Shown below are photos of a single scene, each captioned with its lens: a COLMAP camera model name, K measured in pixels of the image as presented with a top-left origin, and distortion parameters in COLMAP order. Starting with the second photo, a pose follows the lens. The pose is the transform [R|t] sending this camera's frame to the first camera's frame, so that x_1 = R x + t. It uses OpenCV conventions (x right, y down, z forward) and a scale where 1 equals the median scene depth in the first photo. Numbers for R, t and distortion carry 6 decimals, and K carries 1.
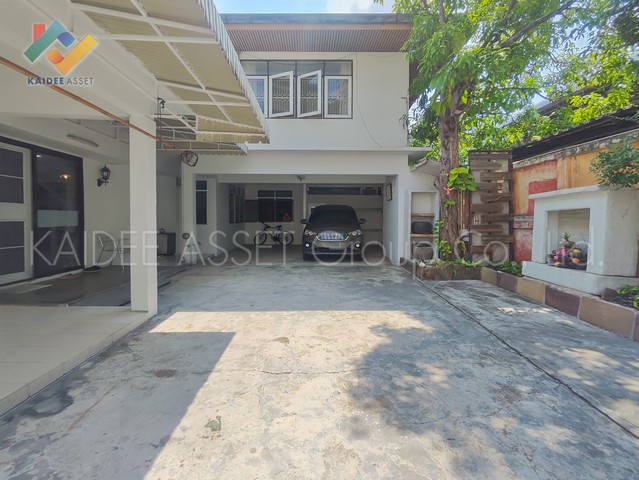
lens RADIAL K [[332.8, 0, 319.5], [0, 332.8, 240.0], [0, 0, 1]] dist [-0.000635, -0.000009]
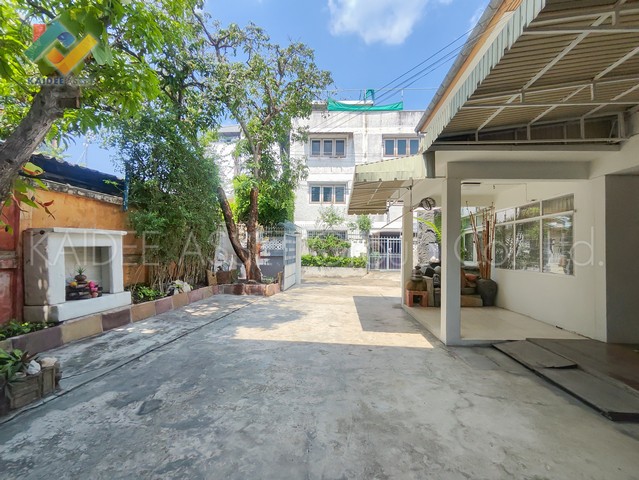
lens RADIAL K [[332.8, 0, 319.5], [0, 332.8, 240.0], [0, 0, 1]] dist [-0.000635, -0.000009]
pose [[-0.996807, -0.012125, 0.078924, -0.163865], [-0.010510, 0.999727, 0.020847, -0.181735], [-0.079155, 0.019951, -0.996663, 2.571407]]
